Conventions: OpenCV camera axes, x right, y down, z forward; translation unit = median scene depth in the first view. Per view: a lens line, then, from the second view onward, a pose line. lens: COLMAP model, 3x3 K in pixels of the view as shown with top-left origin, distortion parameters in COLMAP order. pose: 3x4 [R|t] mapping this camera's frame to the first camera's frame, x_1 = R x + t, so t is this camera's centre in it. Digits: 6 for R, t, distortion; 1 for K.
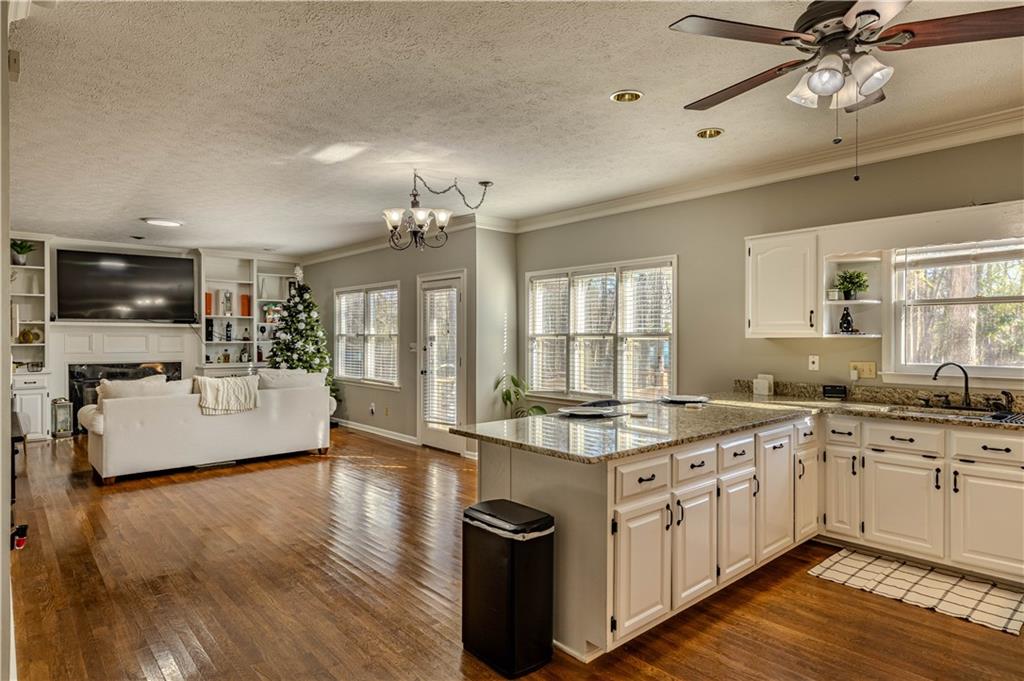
lens RADIAL K [[587.8, 0, 512.0], [0, 587.8, 340.5], [0, 0, 1]] dist [0.004202, 0.000608]
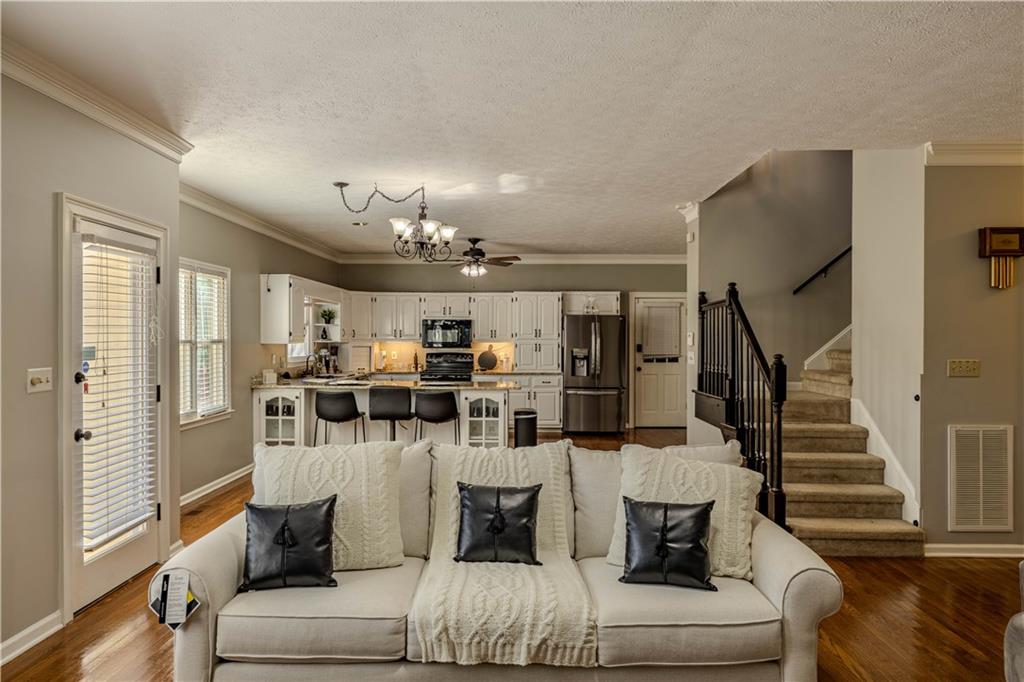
lens RADIAL K [[671.3, 0, 512.0], [0, 671.3, 341.0], [0, 0, 1]] dist [0.000201, -0.000070]
pose [[-0.741292, -0.004807, 0.671165, -1.218702], [0.002738, 0.999944, 0.010186, -0.028910], [-0.671177, 0.009389, -0.741238, 2.016618]]
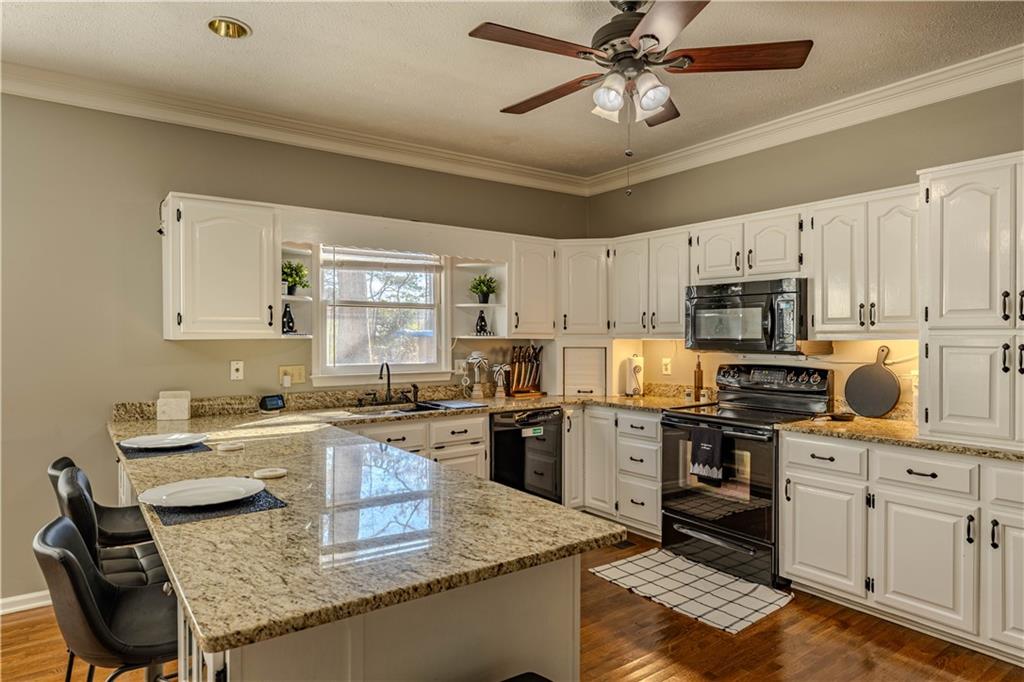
lens RADIAL K [[608.2, 0, 512.0], [0, 608.2, 341.0], [0, 0, 1]] dist [-0.000196, 0.000788]
pose [[0.086424, -0.006252, 0.996239, -0.294444], [0.007412, 0.999957, 0.005632, -0.004048], [-0.996231, 0.006897, 0.086466, 0.594486]]
